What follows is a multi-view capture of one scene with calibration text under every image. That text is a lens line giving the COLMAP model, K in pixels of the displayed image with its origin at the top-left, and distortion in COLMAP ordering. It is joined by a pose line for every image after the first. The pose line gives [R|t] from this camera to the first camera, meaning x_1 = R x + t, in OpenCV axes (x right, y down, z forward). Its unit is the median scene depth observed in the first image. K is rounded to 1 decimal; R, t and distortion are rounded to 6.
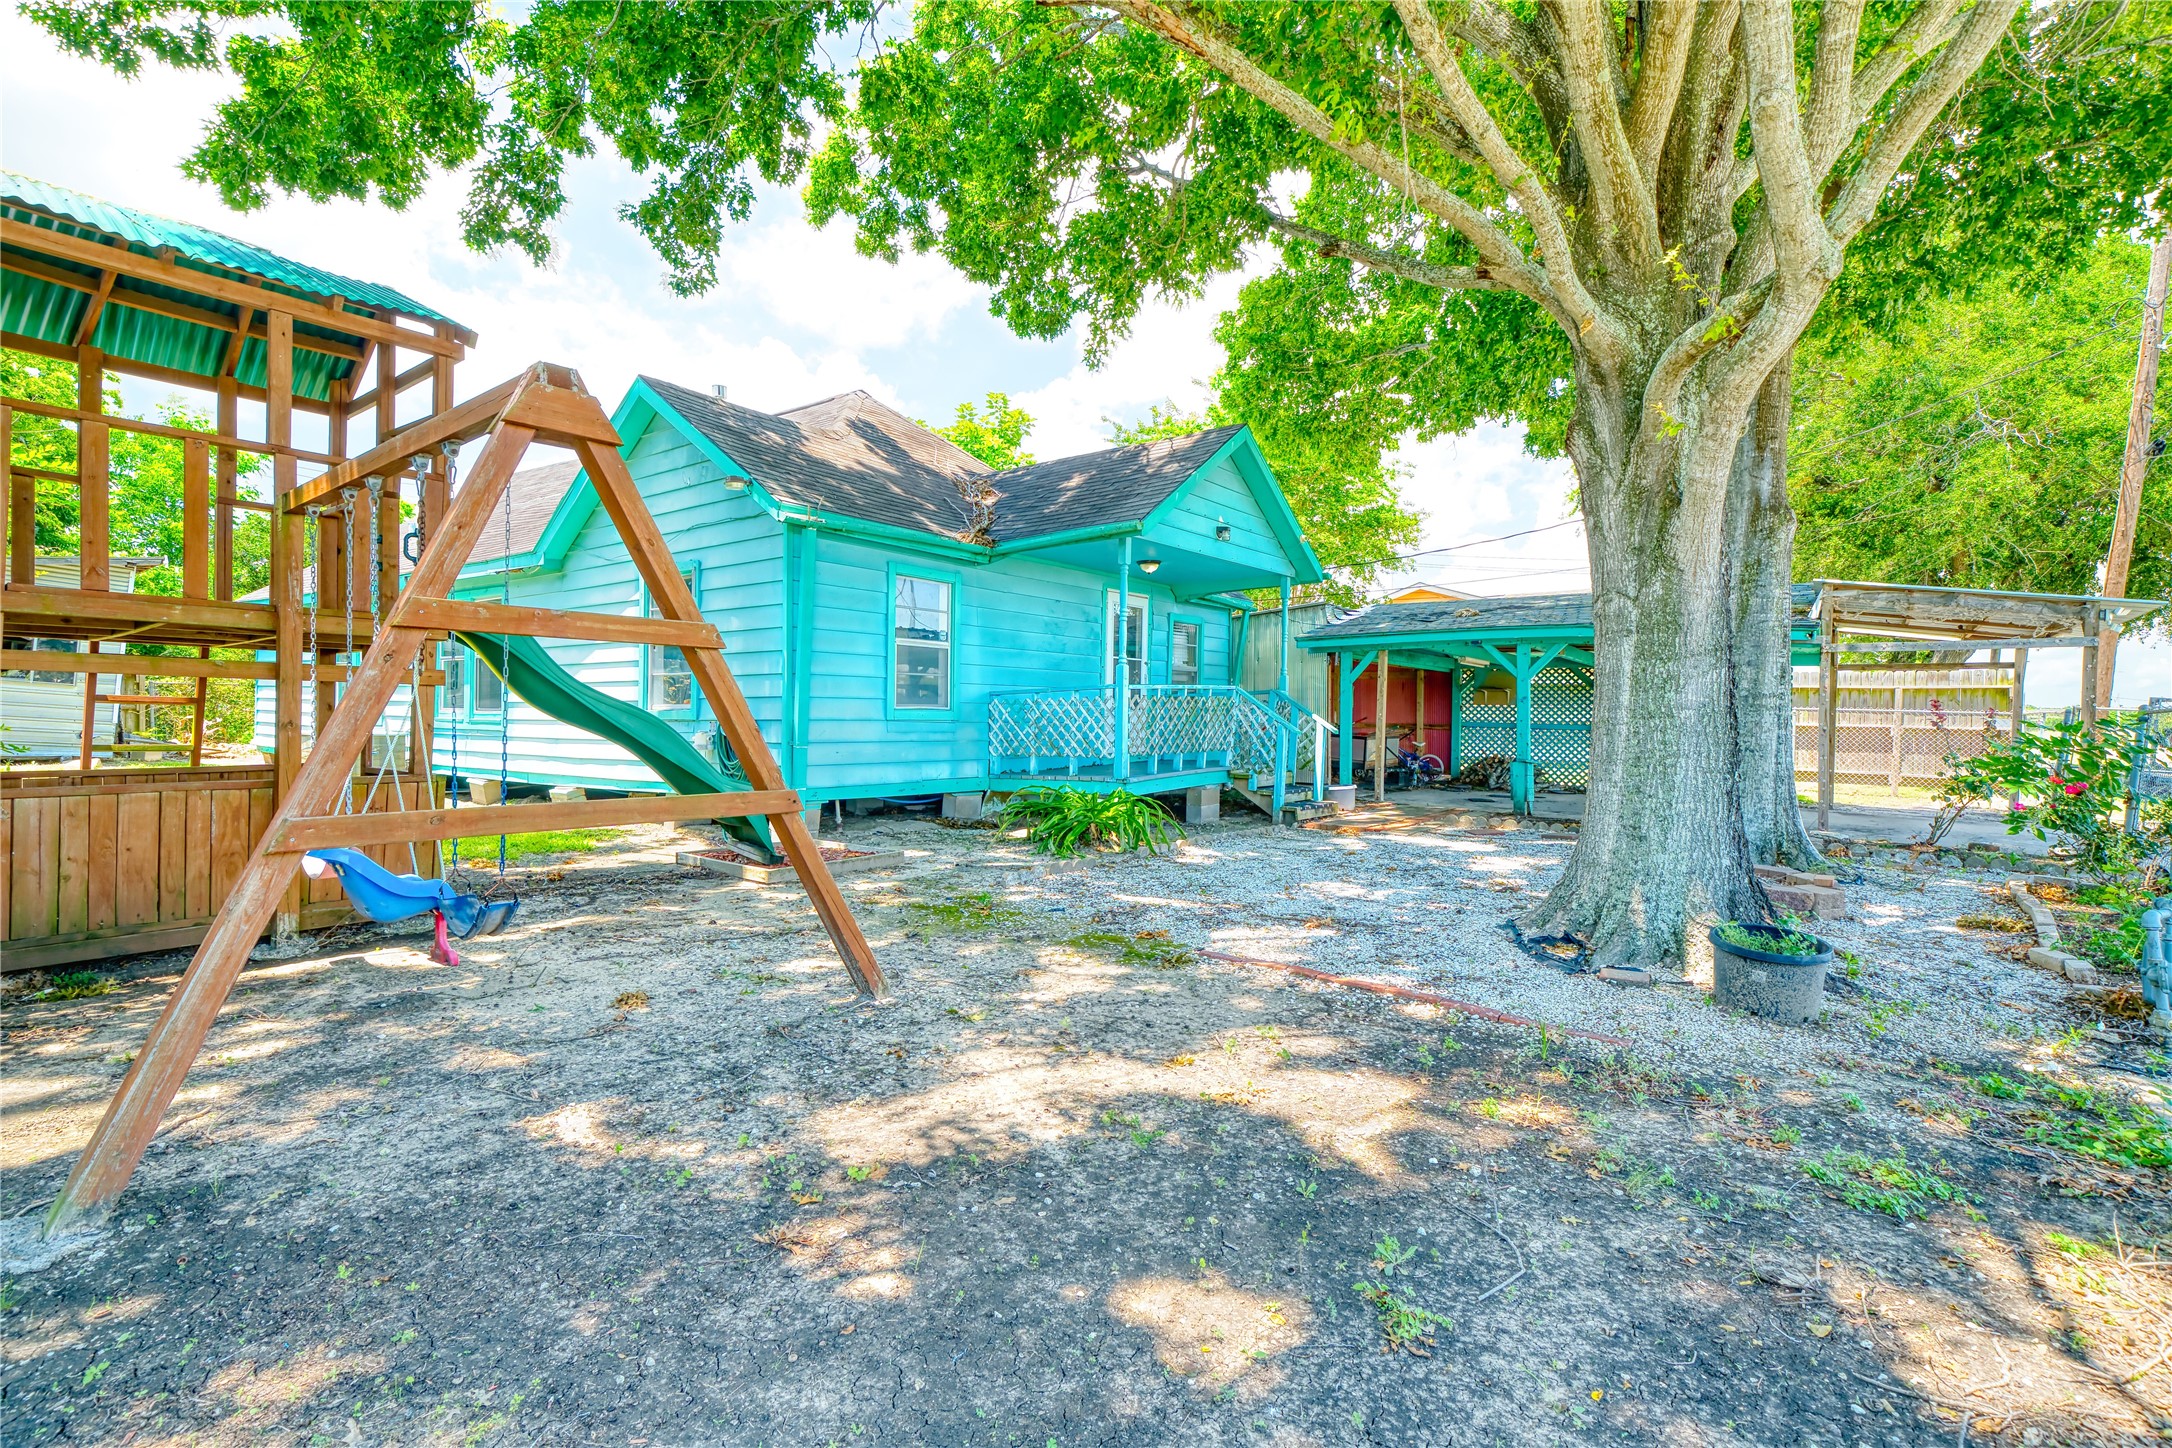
lens RADIAL K [[988.1, 0, 1086.0], [0, 988.1, 724.0], [0, 0, 1]] dist [0.003287, 0.001107]
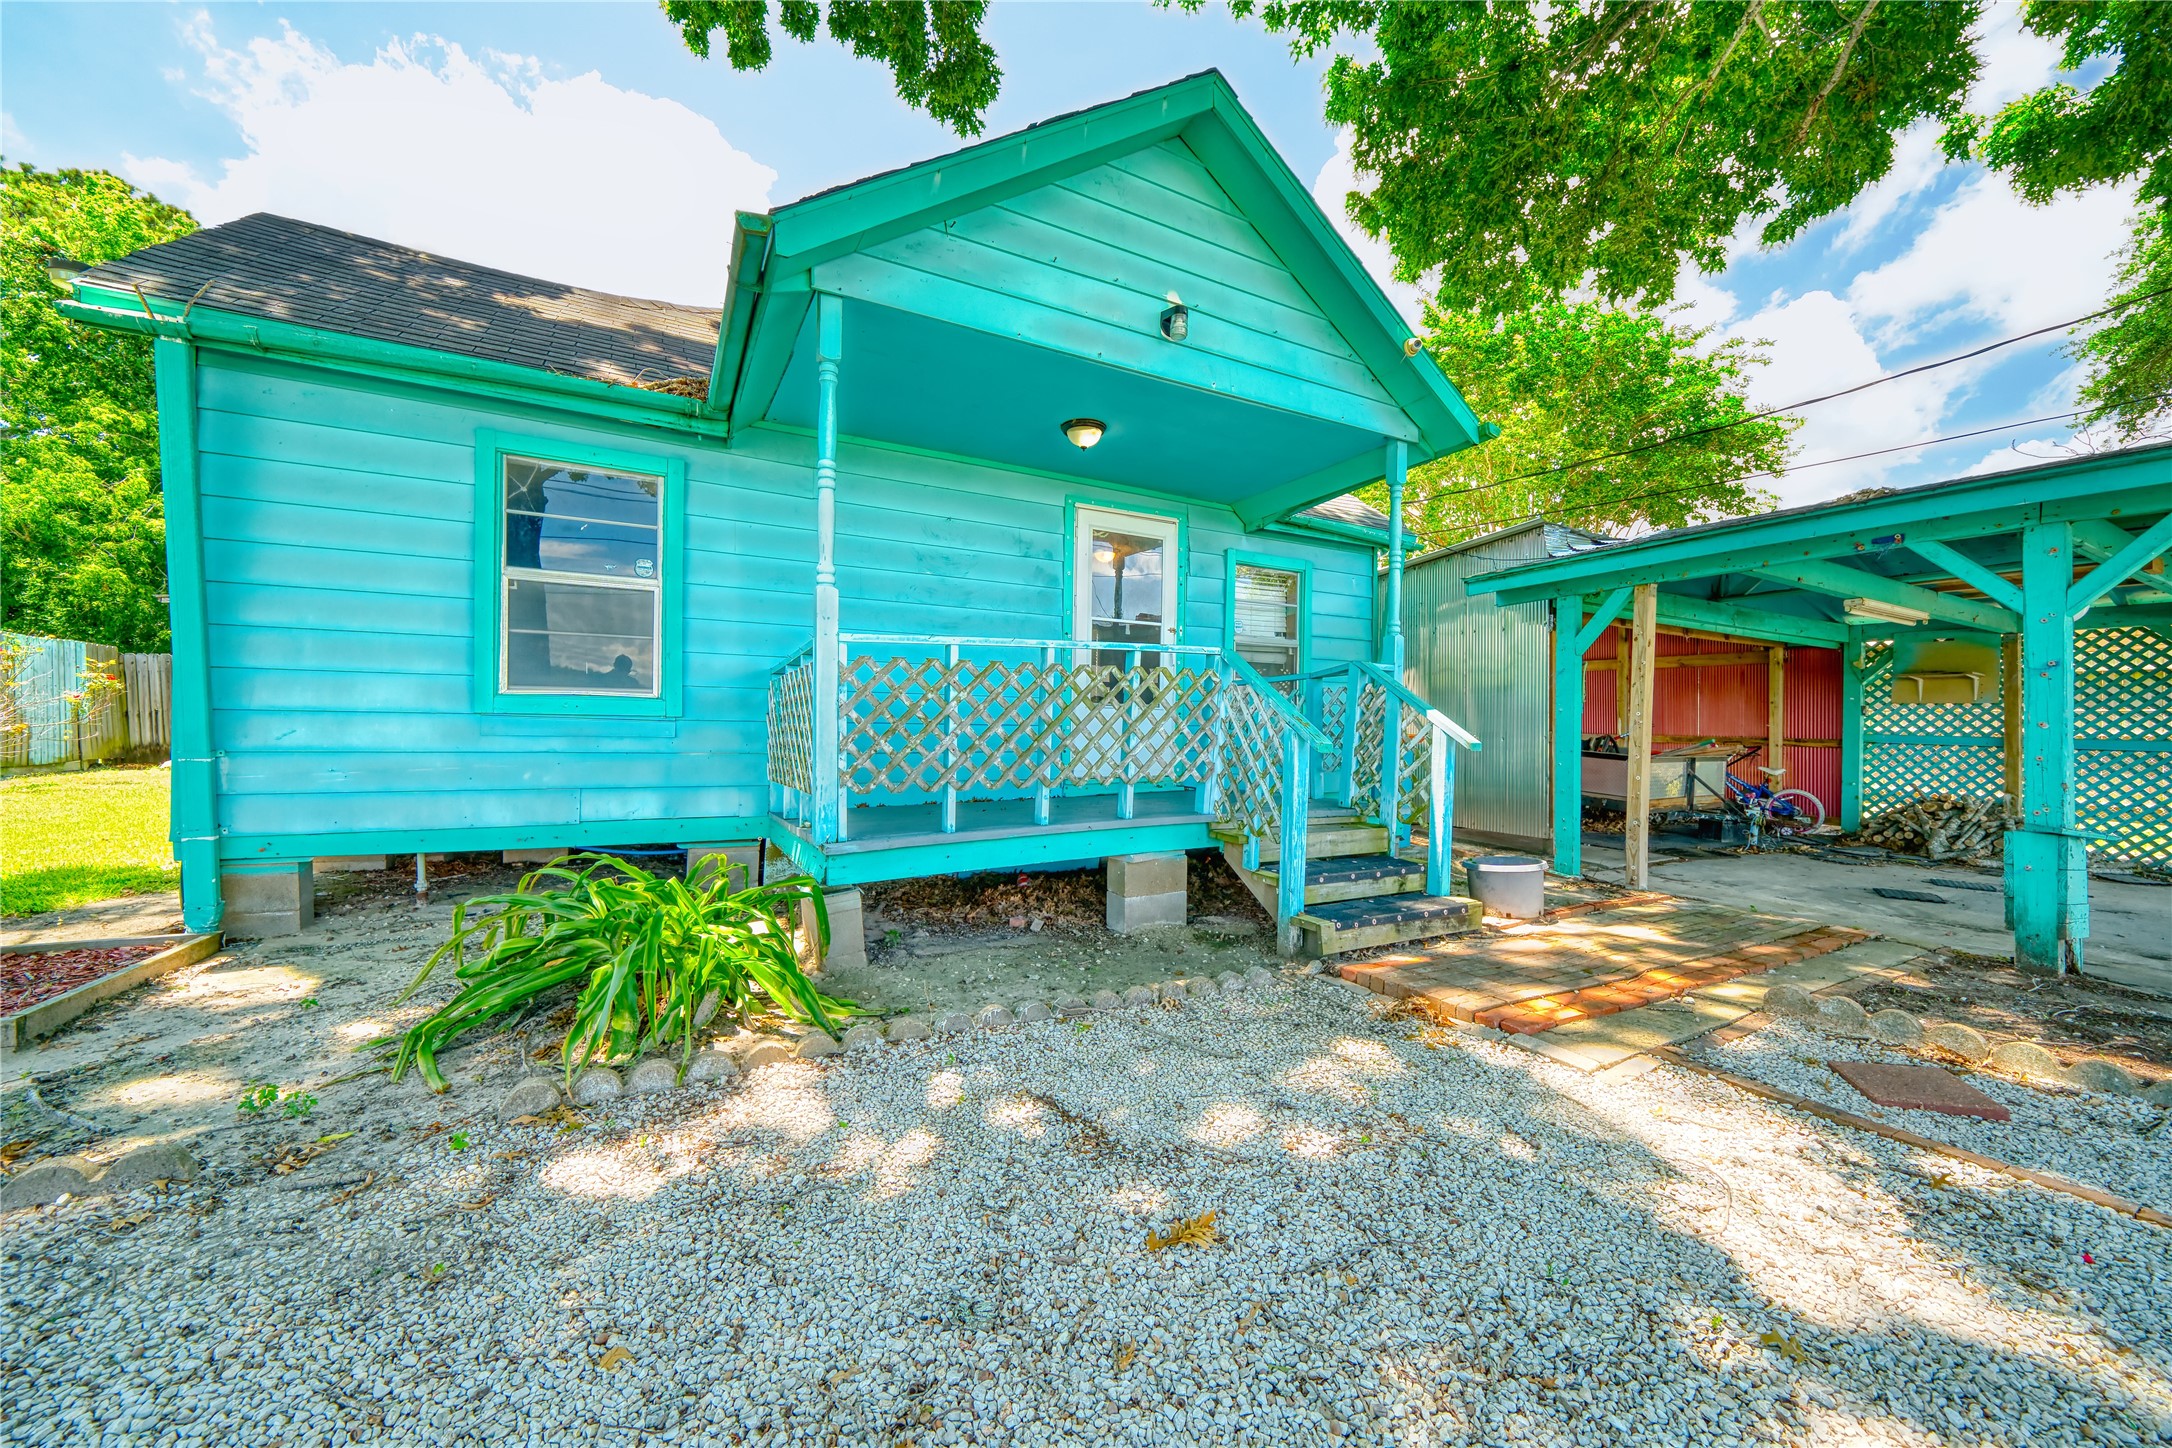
lens RADIAL K [[802.4, 0, 1081.9], [0, 802.4, 727.6], [0, 0, 1]] dist [-0.002429, -0.000161]
pose [[0.910875, 0.003374, -0.412668, 0.265270], [-0.008867, 0.999896, -0.011396, 0.005429], [0.412587, 0.014039, 0.910810, 0.654490]]
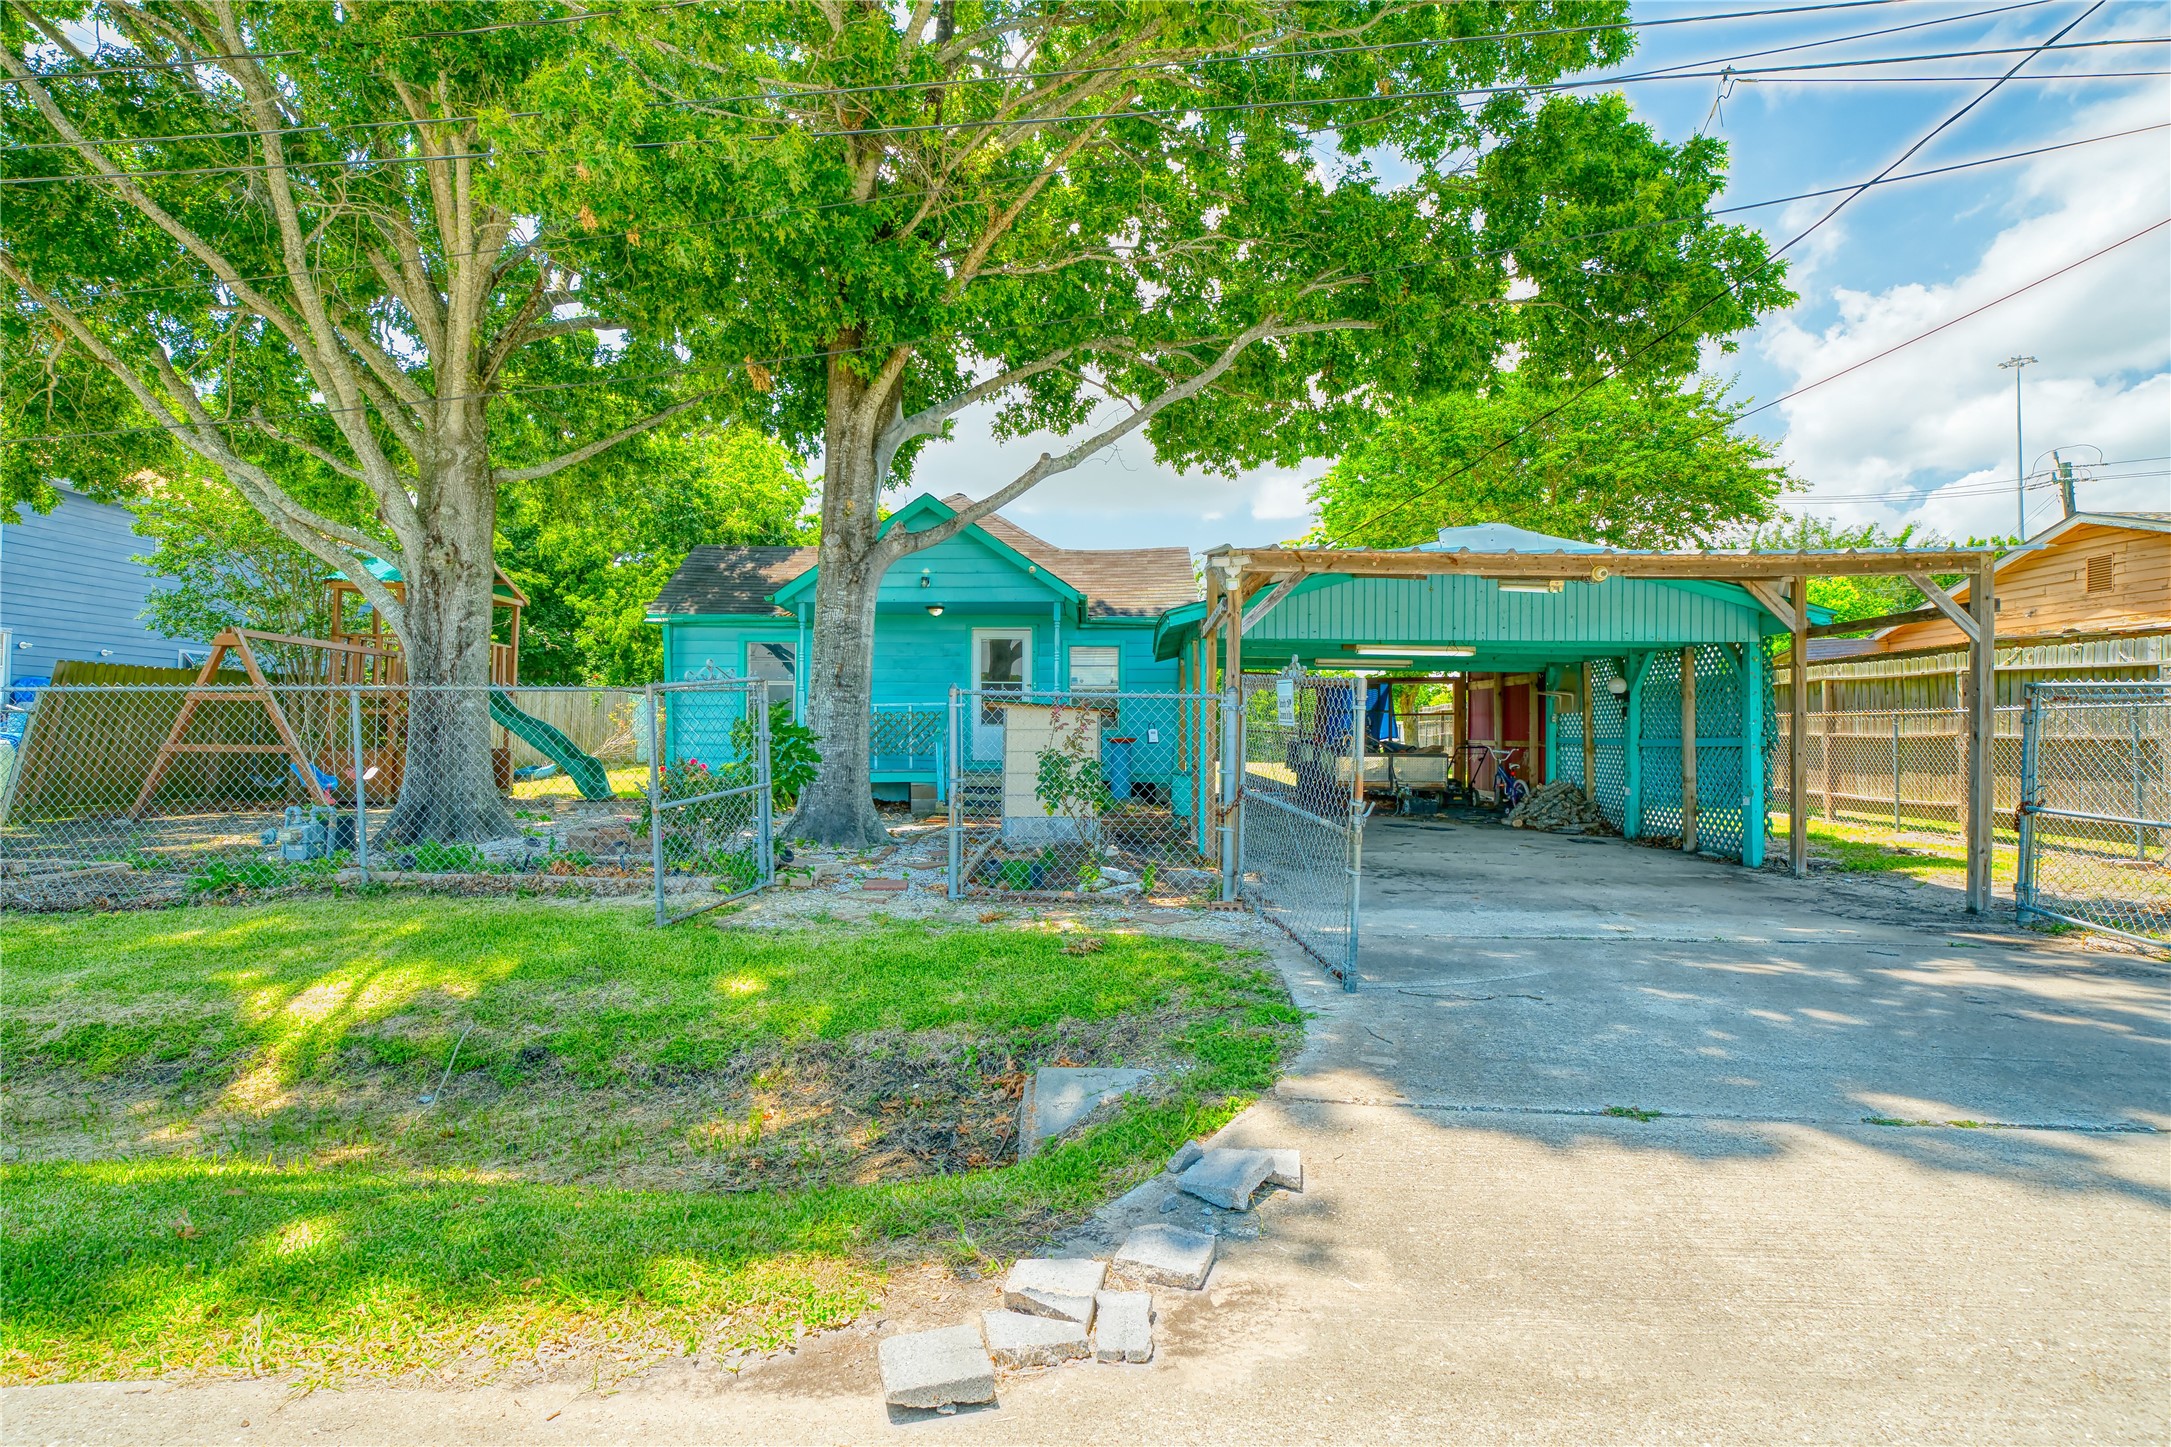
lens RADIAL K [[1060.4, 0, 1085.5], [0, 1060.4, 723.5], [0, 0, 1]] dist [0.004497, 0.000673]
pose [[0.580763, -0.012472, -0.813977, 1.407236], [-0.013411, 0.999600, -0.024884, 0.020278], [0.813962, 0.025369, 0.580363, 0.390444]]
